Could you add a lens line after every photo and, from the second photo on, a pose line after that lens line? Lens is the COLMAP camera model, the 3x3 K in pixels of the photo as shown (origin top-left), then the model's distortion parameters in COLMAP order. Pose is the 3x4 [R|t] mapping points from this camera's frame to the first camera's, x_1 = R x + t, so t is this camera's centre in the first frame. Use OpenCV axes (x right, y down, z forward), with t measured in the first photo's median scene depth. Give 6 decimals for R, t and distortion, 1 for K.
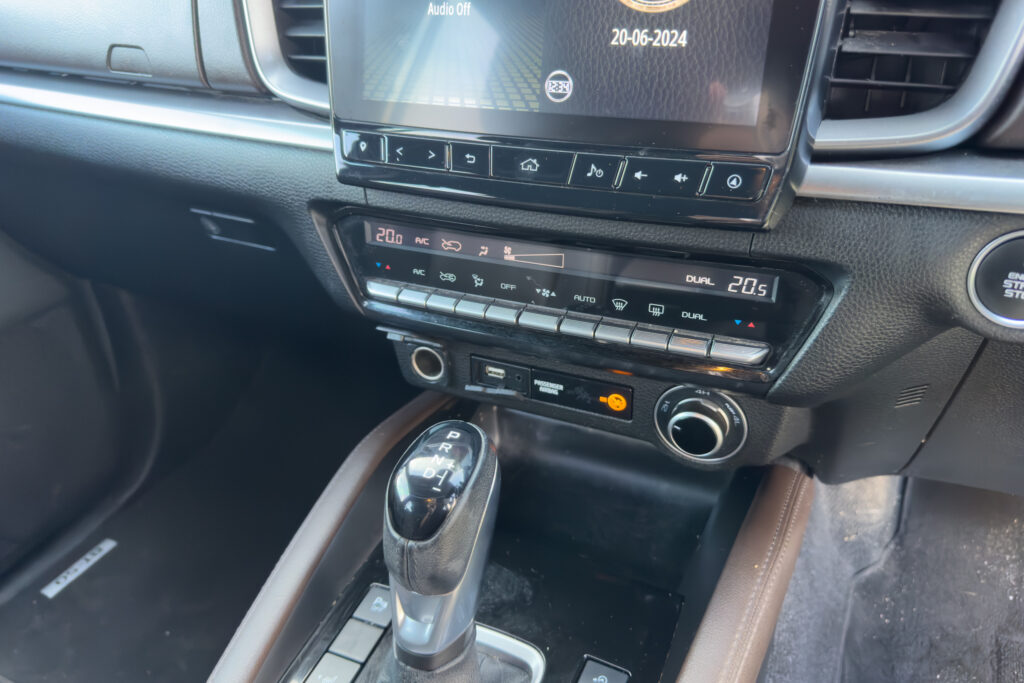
lens RADIAL K [[732.3, 0, 512.0], [0, 732.3, 341.5], [0, 0, 1]] dist [0.074126, -0.154812]
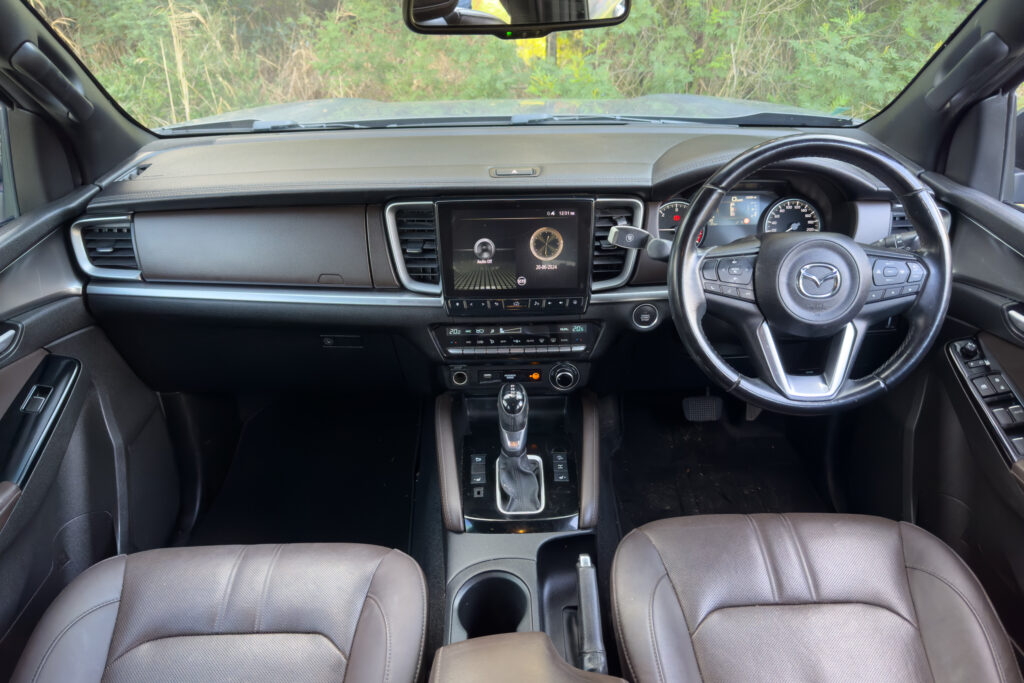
lens RADIAL K [[708.2, 0, 508.8], [0, 708.2, 375.0], [0, 0, 1]] dist [0.049889, -0.174550]
pose [[0.908328, -0.184028, 0.375597, -1.227056], [0.197514, 0.980296, 0.002647, 0.063073], [-0.368684, 0.071782, 0.926779, -1.888181]]
